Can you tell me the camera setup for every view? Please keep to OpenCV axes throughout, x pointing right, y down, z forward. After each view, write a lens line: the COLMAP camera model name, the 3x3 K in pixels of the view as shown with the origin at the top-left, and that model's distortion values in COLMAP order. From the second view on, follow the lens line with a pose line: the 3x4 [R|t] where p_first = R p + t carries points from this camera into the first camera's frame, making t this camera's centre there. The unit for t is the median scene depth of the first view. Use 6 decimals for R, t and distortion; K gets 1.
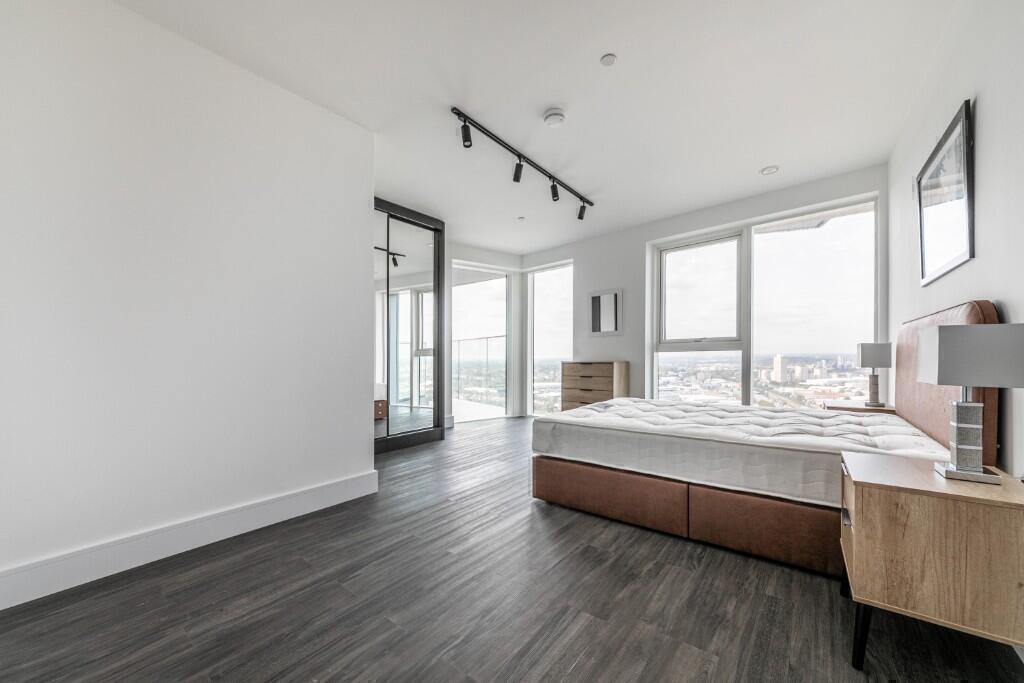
lens RADIAL K [[369.7, 0, 511.7], [0, 369.7, 352.9], [0, 0, 1]] dist [-0.000275, -0.000065]
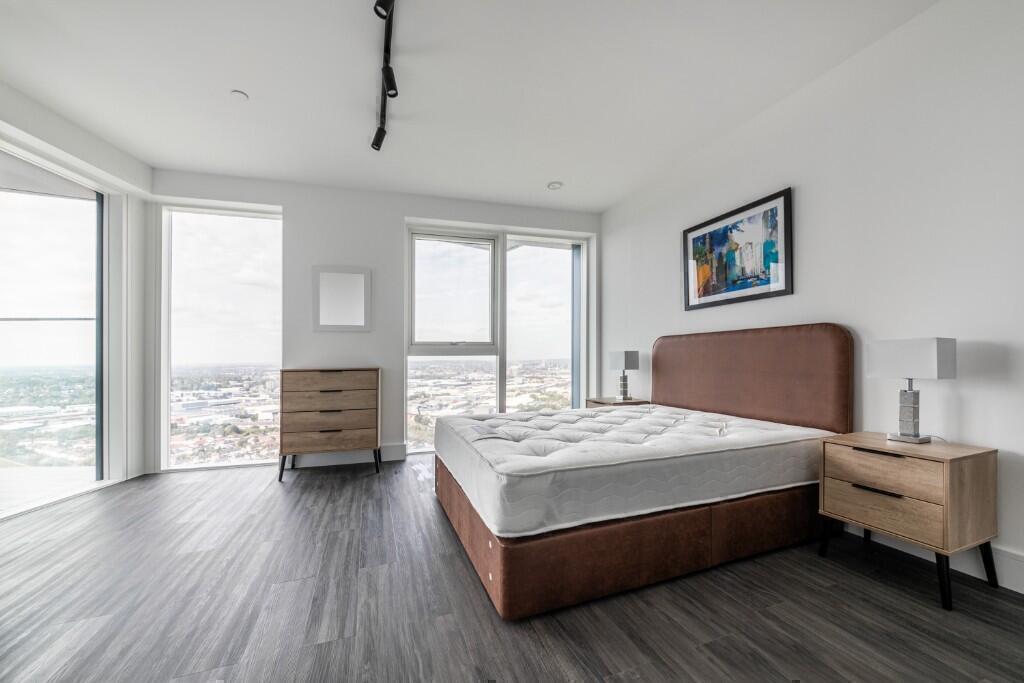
lens RADIAL K [[386.9, 0, 510.8], [0, 386.9, 359.5], [0, 0, 1]] dist [-0.006127, -0.000023]
pose [[0.524231, 0.009633, 0.851522, -0.257941], [-0.010185, 0.999935, -0.005042, 0.009088], [-0.851516, -0.006029, 0.524295, 0.432930]]
